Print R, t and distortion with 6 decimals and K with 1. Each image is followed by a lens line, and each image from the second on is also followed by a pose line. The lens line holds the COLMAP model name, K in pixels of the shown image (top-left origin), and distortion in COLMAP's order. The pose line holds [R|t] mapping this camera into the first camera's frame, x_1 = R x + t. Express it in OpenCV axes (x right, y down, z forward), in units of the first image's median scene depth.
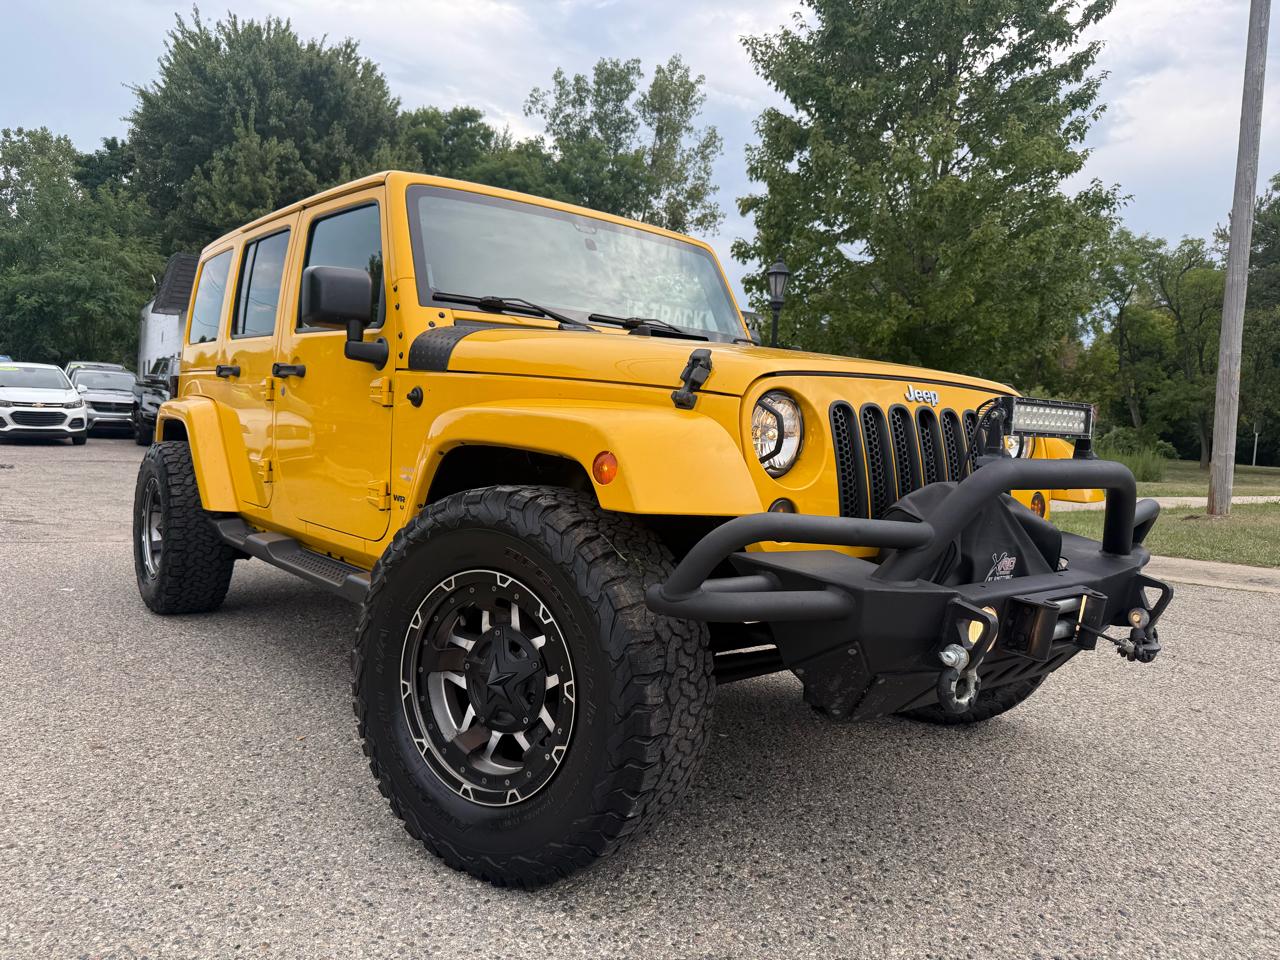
lens RADIAL K [[930.3, 0, 631.5], [0, 930.3, 475.5], [0, 0, 1]] dist [0.009911, -0.005086]
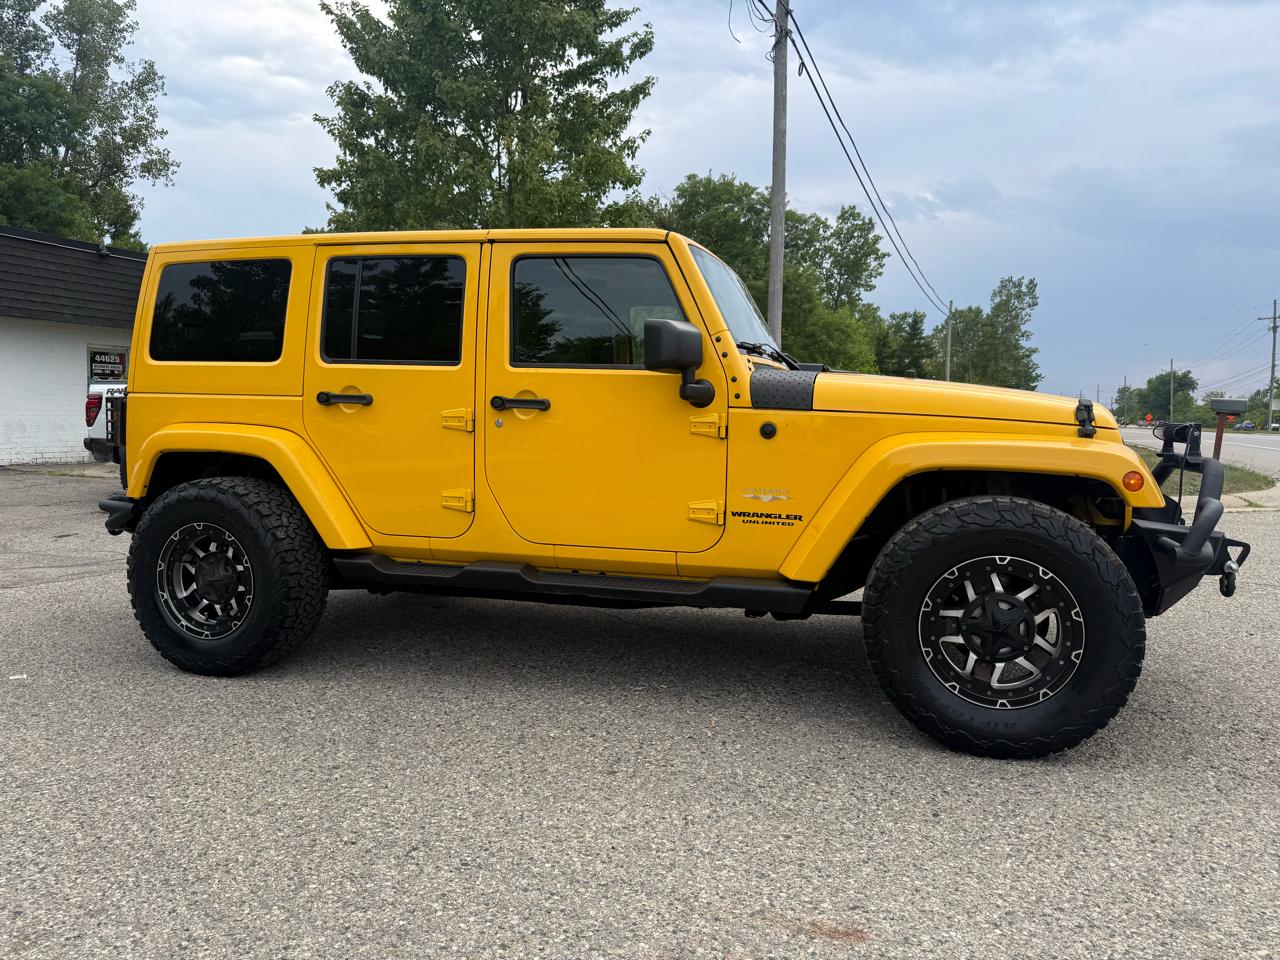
lens RADIAL K [[922.7, 0, 642.4], [0, 922.7, 465.9], [0, 0, 1]] dist [0.036736, -0.044145]
pose [[0.816266, -0.078420, 0.572329, -0.211239], [0.060575, 0.996900, 0.050202, -0.021627], [-0.574492, -0.006310, 0.818486, 0.019022]]
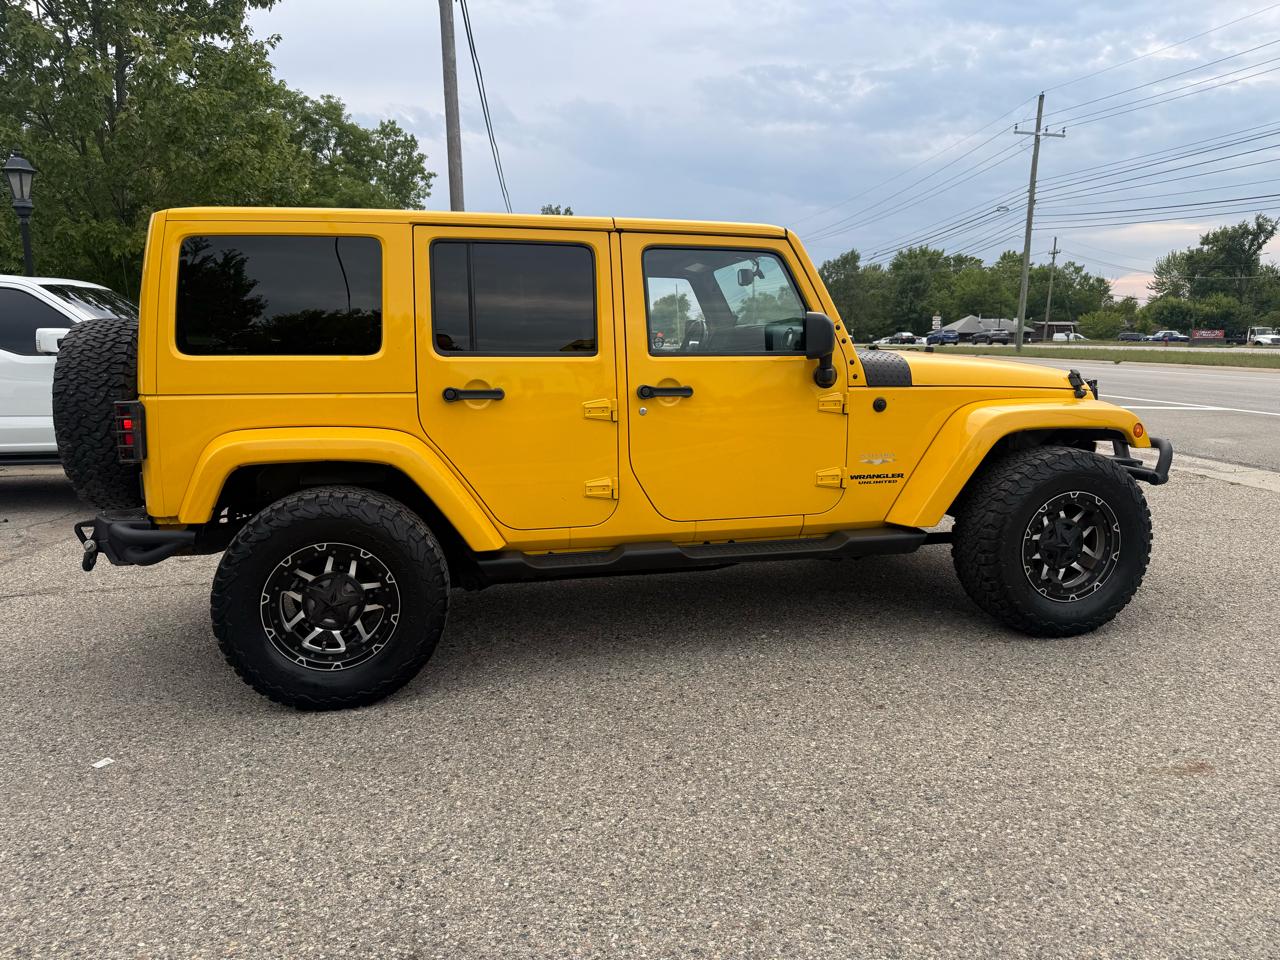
lens RADIAL K [[922.7, 0, 642.4], [0, 922.7, 465.9], [0, 0, 1]] dist [0.036736, -0.044145]
pose [[0.430335, -0.190201, 0.882403, -0.335446], [0.079989, 0.981738, 0.172603, -0.053923], [-0.899118, -0.003695, 0.437691, 0.138013]]
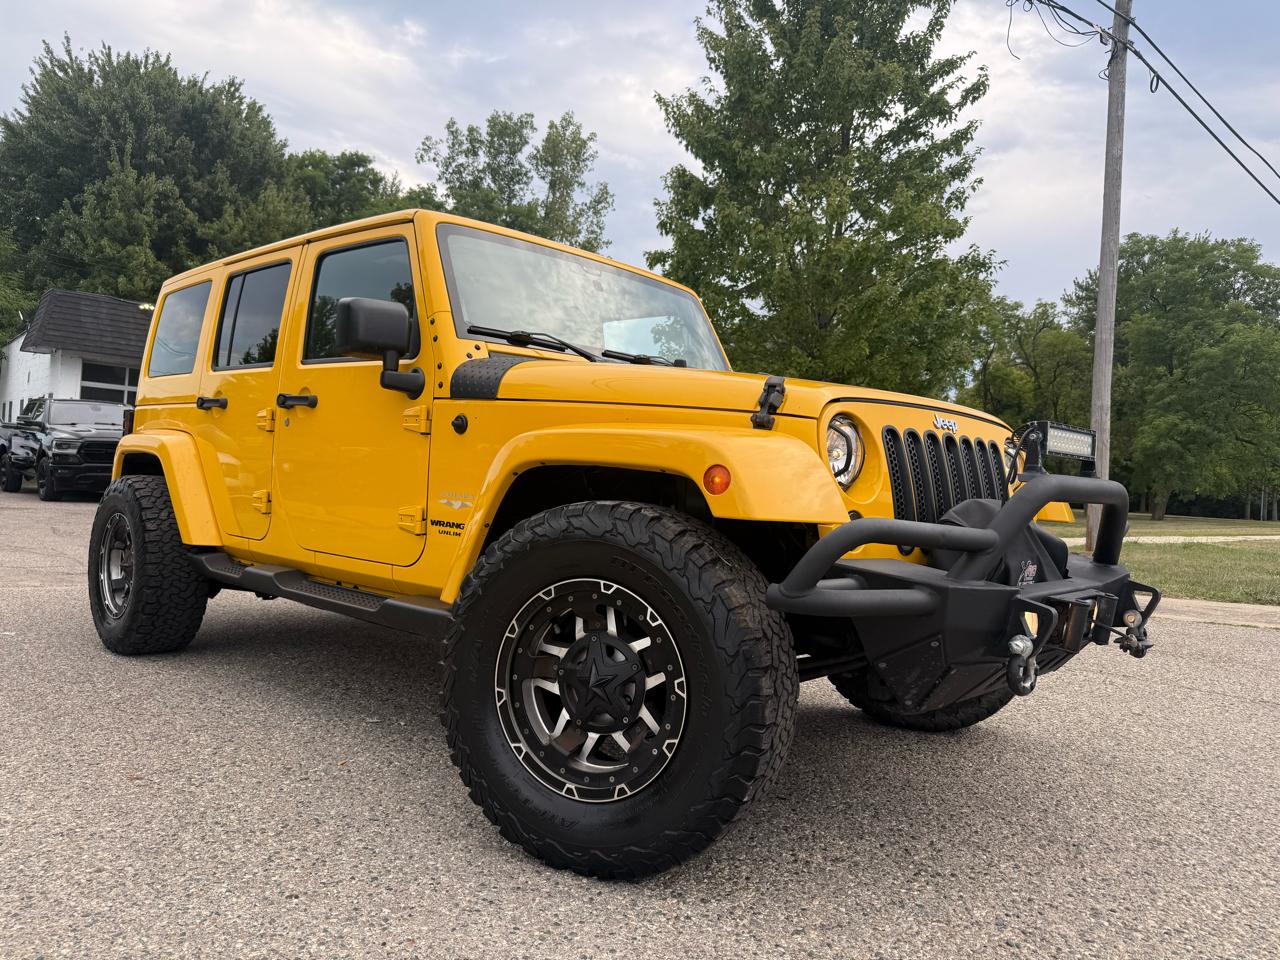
lens RADIAL K [[926.1, 0, 640.0], [0, 926.1, 480.0], [0, 0, 1]] dist [0.033299, -0.041290]
pose [[0.991057, 0.000162, 0.133441, -0.033664], [0.006235, 0.998851, -0.047522, 0.005509], [-0.133295, 0.047929, 0.989917, -0.009257]]
